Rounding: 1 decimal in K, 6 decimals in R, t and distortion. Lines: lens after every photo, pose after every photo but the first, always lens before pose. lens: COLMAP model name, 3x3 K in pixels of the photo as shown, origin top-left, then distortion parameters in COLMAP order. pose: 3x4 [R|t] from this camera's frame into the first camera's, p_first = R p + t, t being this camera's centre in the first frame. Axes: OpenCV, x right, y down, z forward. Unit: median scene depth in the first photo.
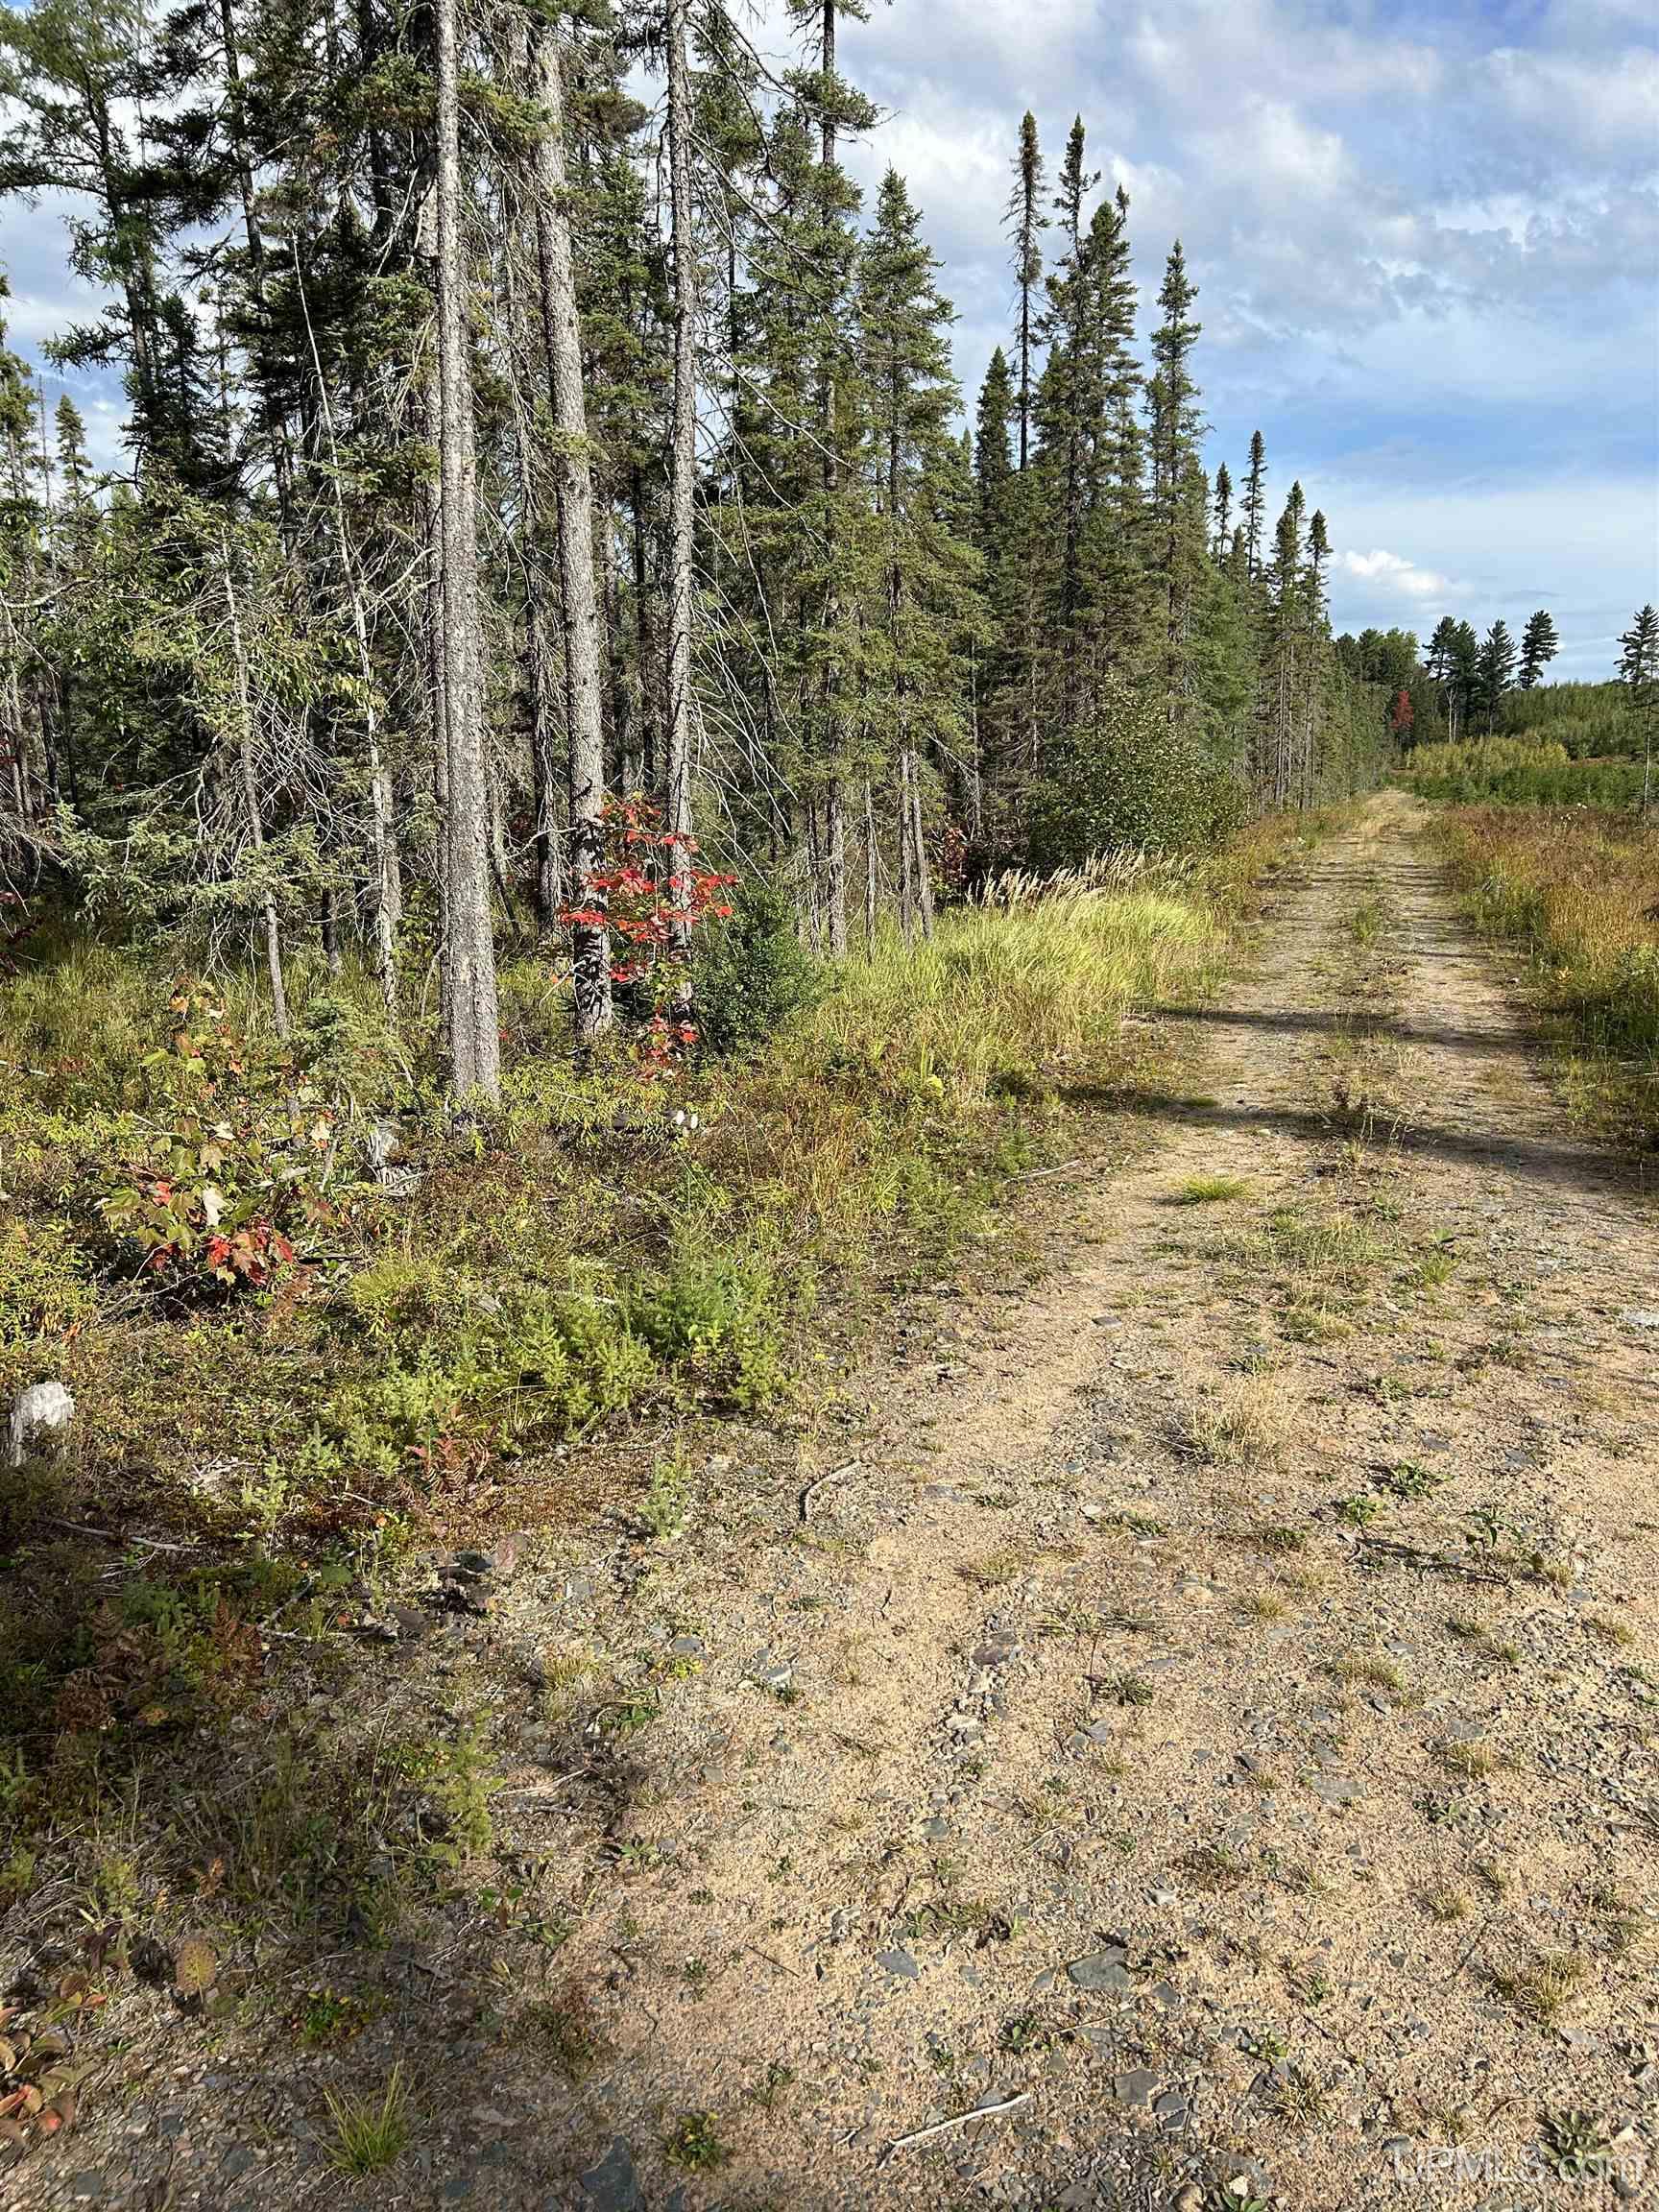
lens RADIAL K [[1617.3, 0, 838.0], [0, 1617.3, 1106.2], [0, 0, 1]] dist [0.005444, -0.024187]
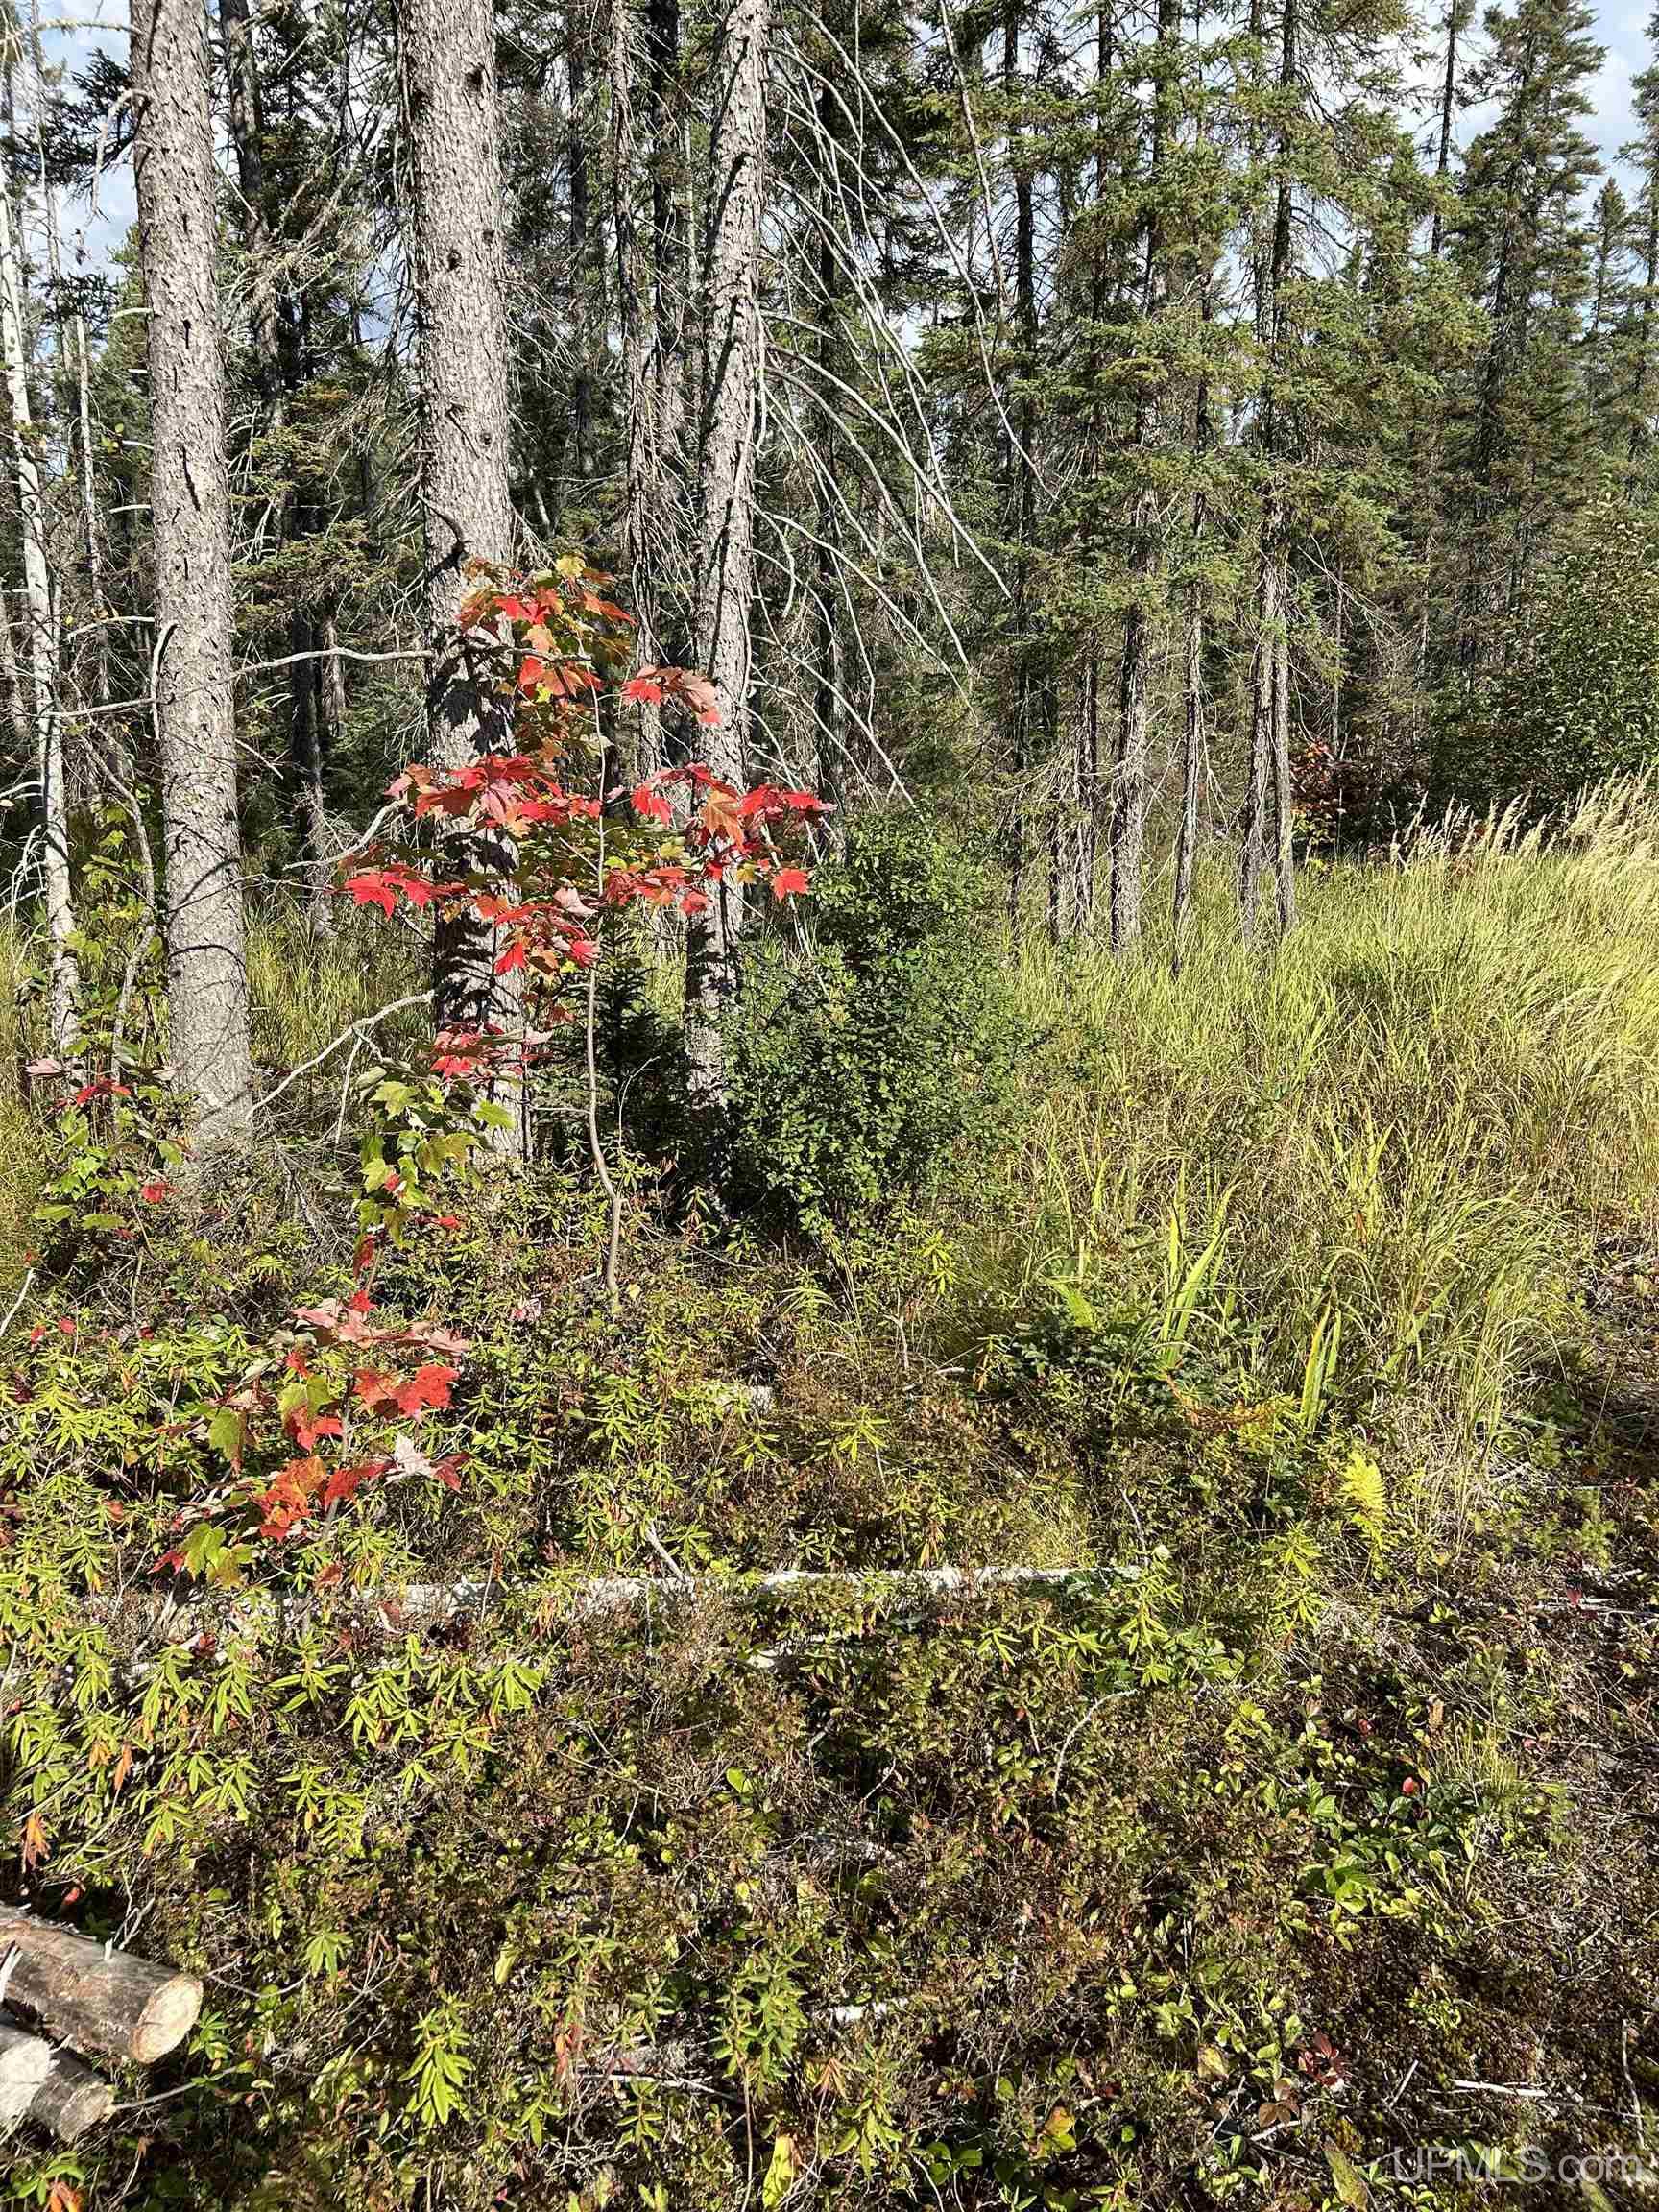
lens RADIAL K [[1617.3, 0, 814.8], [0, 1617.3, 1114.2], [0, 0, 1]] dist [0.005444, -0.024187]
pose [[0.978550, 0.068568, -0.194266, 0.008938], [-0.058904, 0.996742, 0.055101, -0.056221], [0.197411, -0.042476, 0.979400, 0.406802]]
